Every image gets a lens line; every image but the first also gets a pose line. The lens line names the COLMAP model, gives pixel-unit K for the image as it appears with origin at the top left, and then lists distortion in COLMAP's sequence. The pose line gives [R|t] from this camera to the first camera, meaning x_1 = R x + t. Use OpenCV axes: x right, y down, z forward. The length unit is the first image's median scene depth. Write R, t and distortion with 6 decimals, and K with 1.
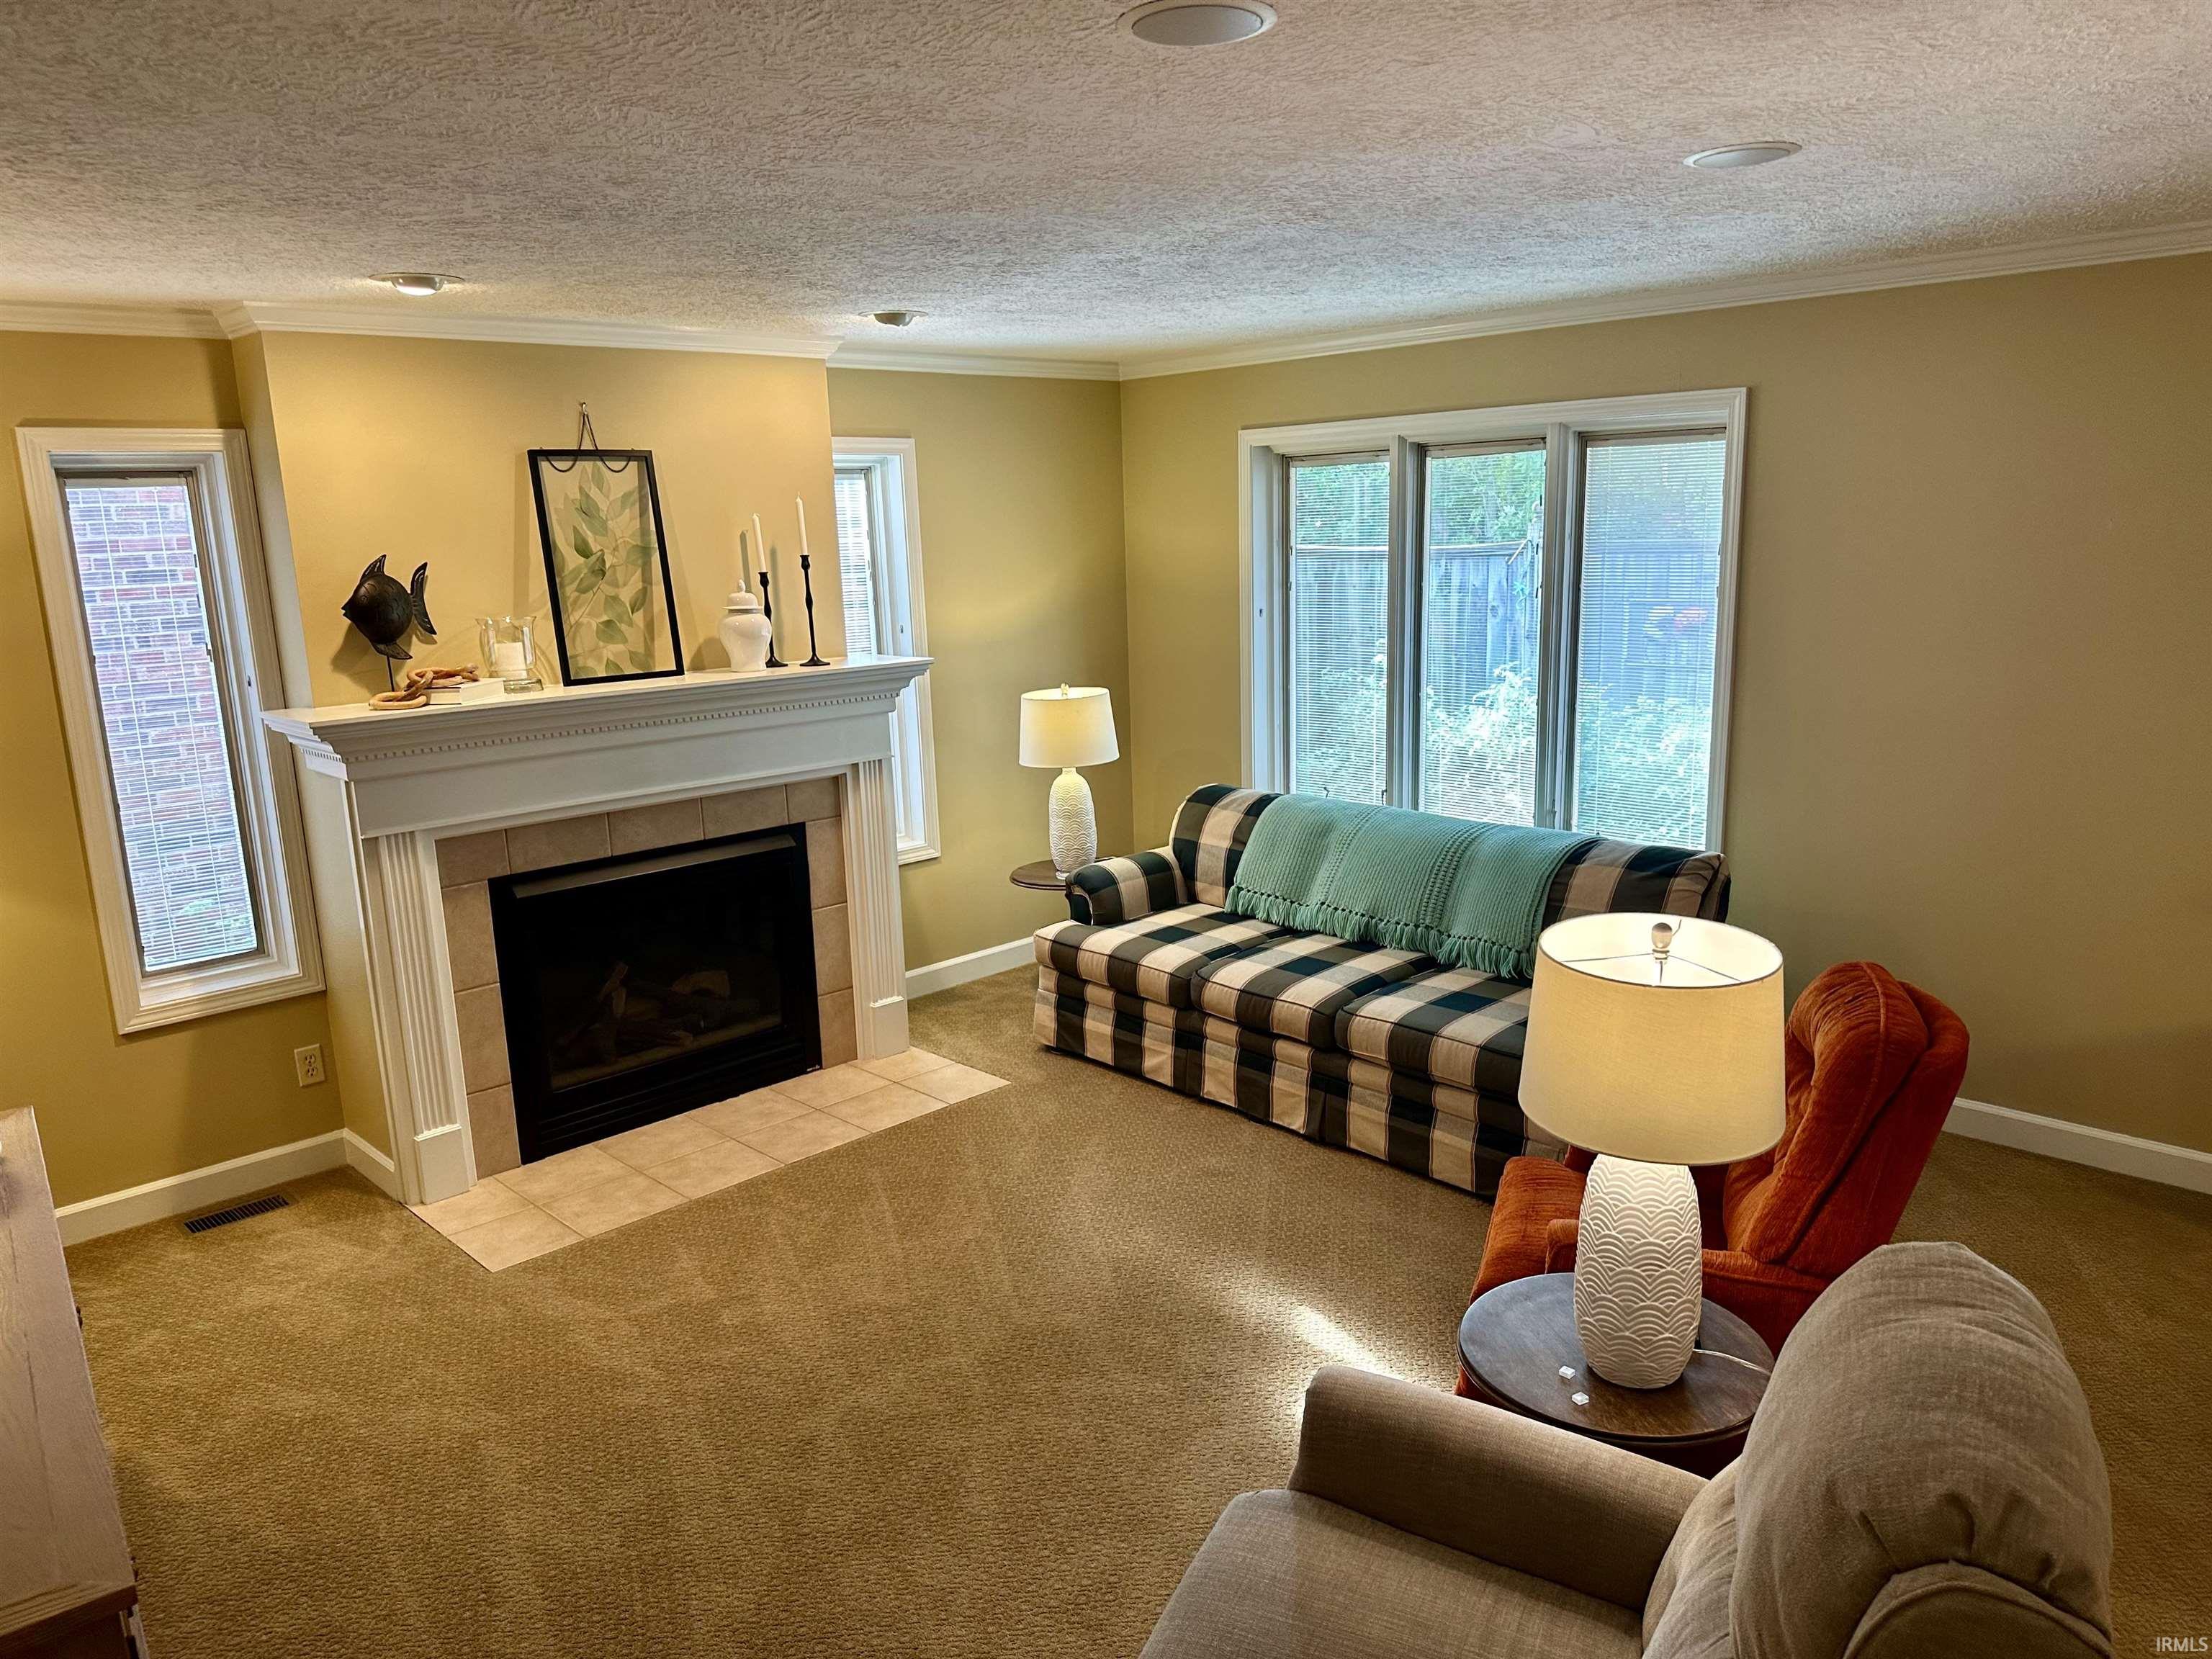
lens RADIAL K [[1562.6, 0, 1106.0], [0, 1562.6, 829.5], [0, 0, 1]] dist [0.089731, -0.121092]
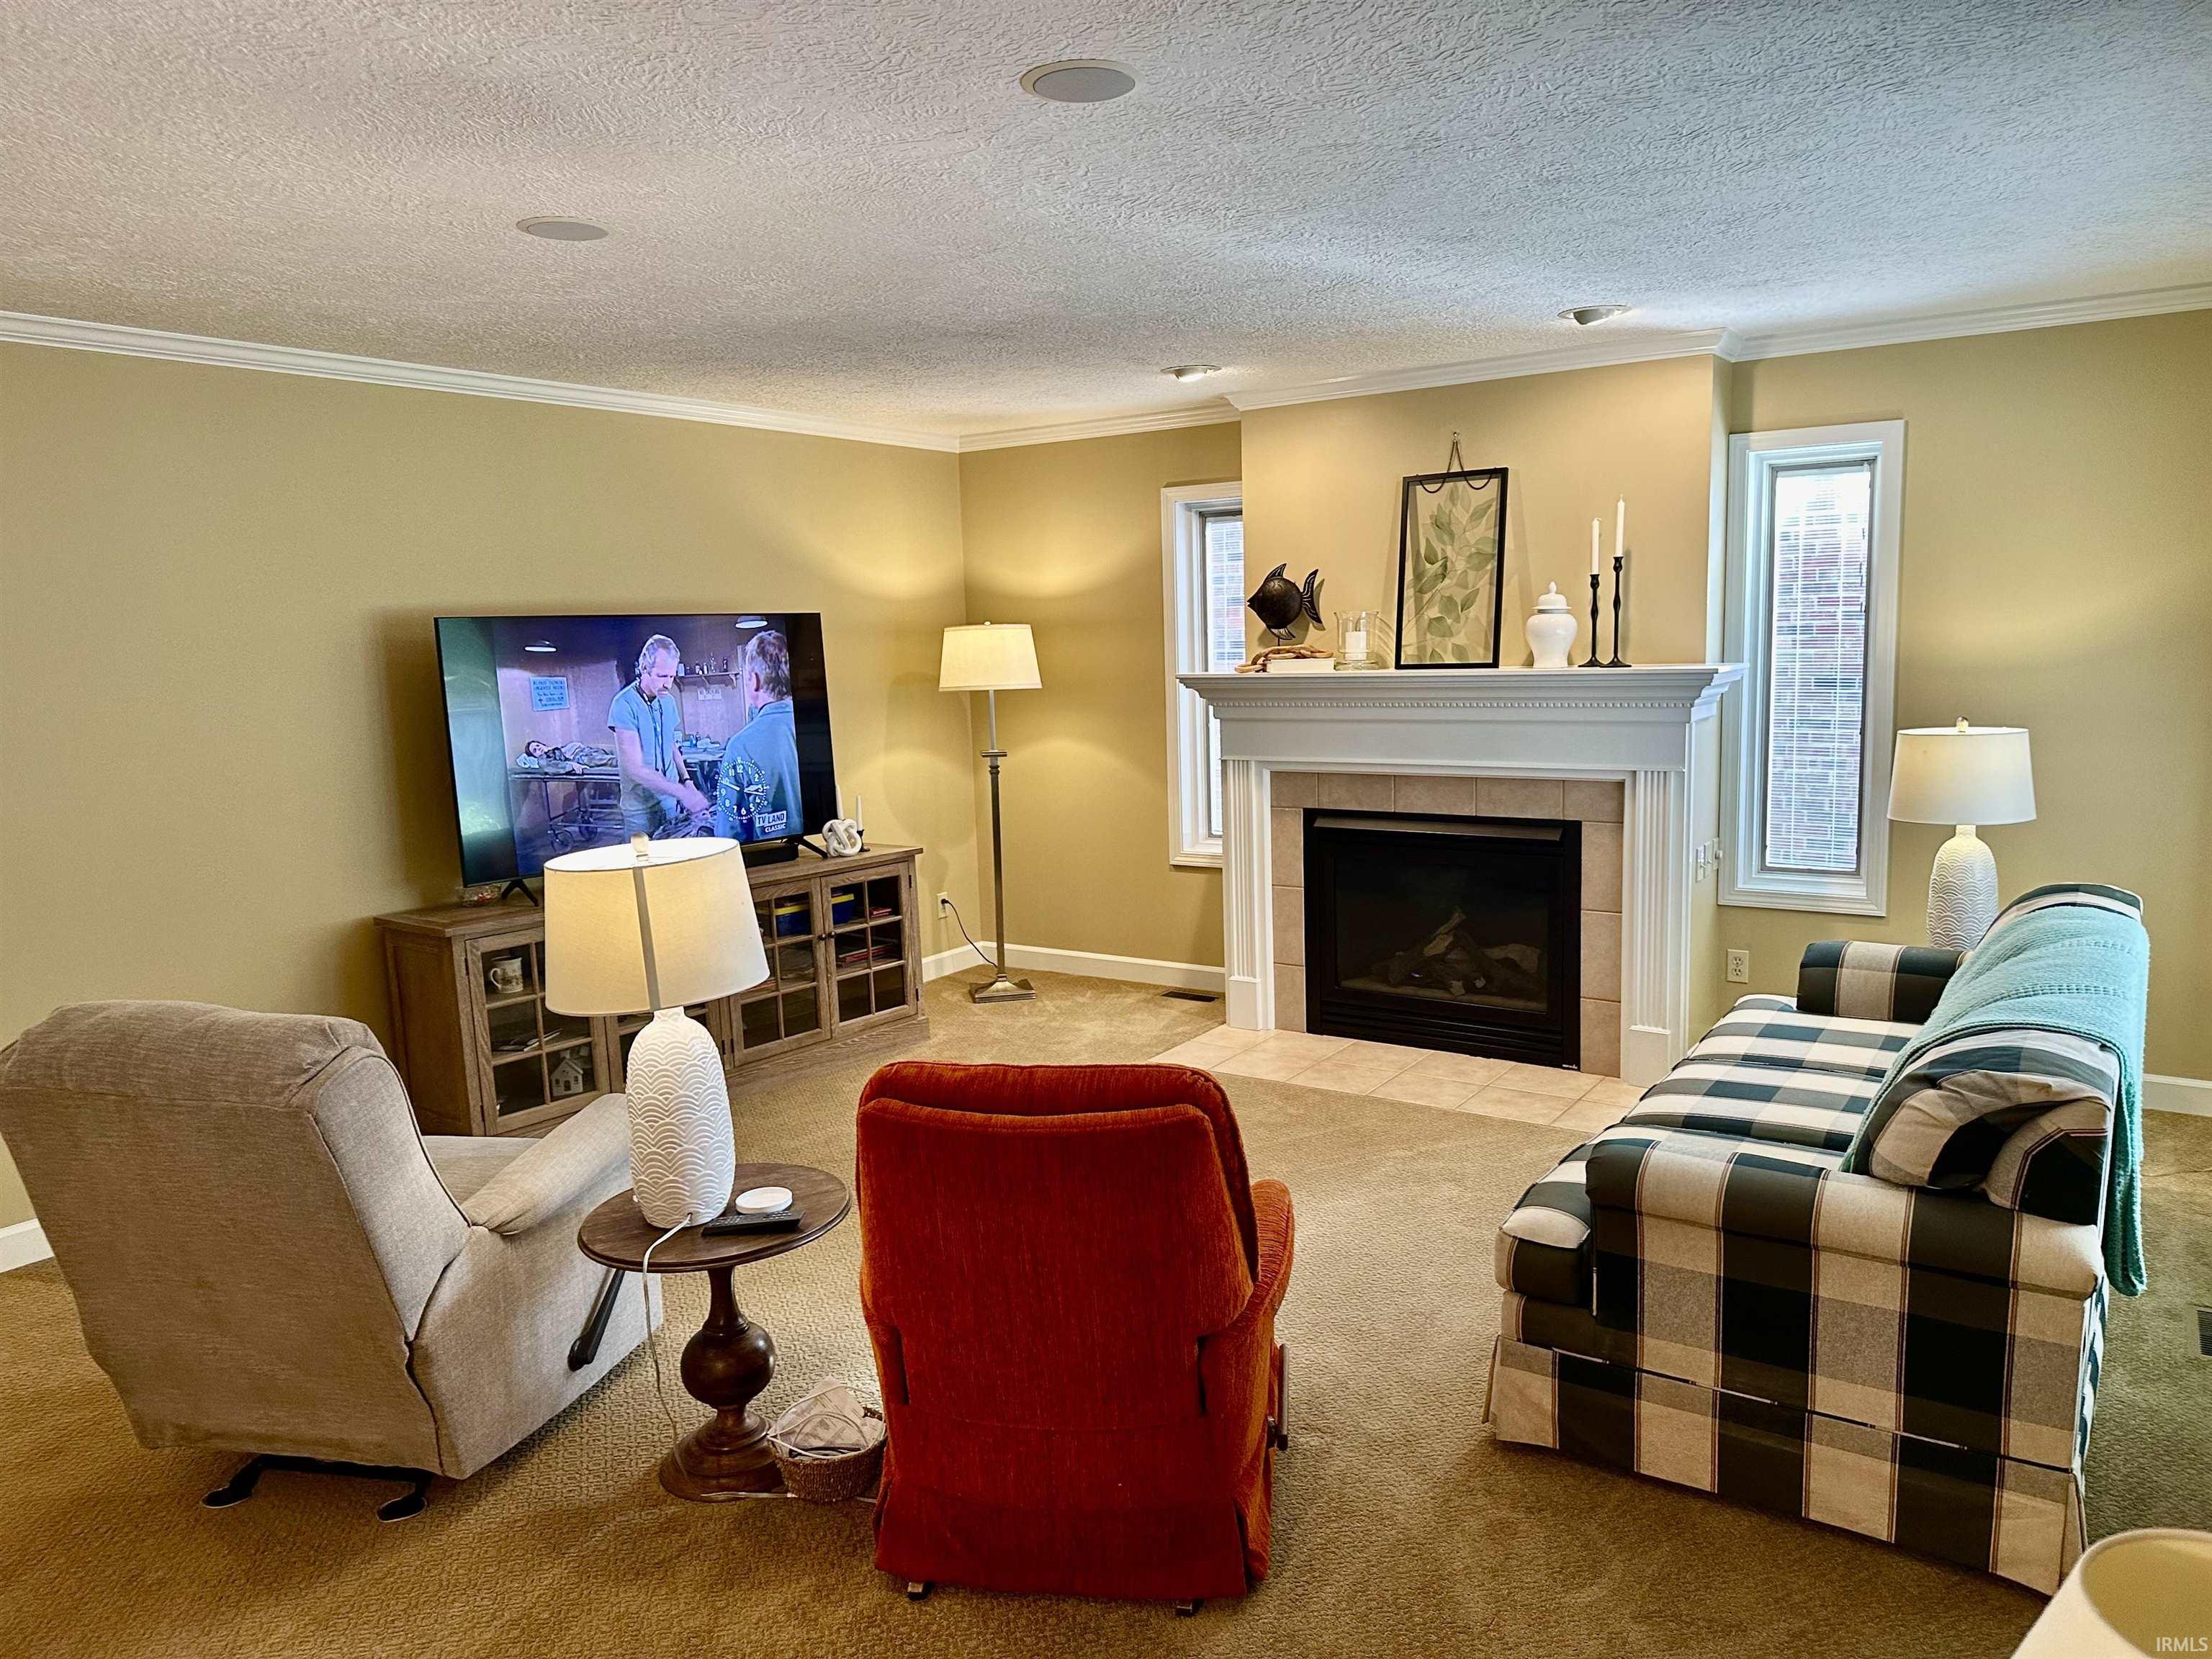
lens RADIAL K [[1562.6, 0, 1106.0], [0, 1562.6, 829.5], [0, 0, 1]] dist [0.089731, -0.121092]
pose [[0.181002, 0.152422, -0.971599, 0.804267], [-0.168422, 0.978127, 0.122071, -0.078201], [0.968954, 0.141543, 0.202715, 0.542253]]
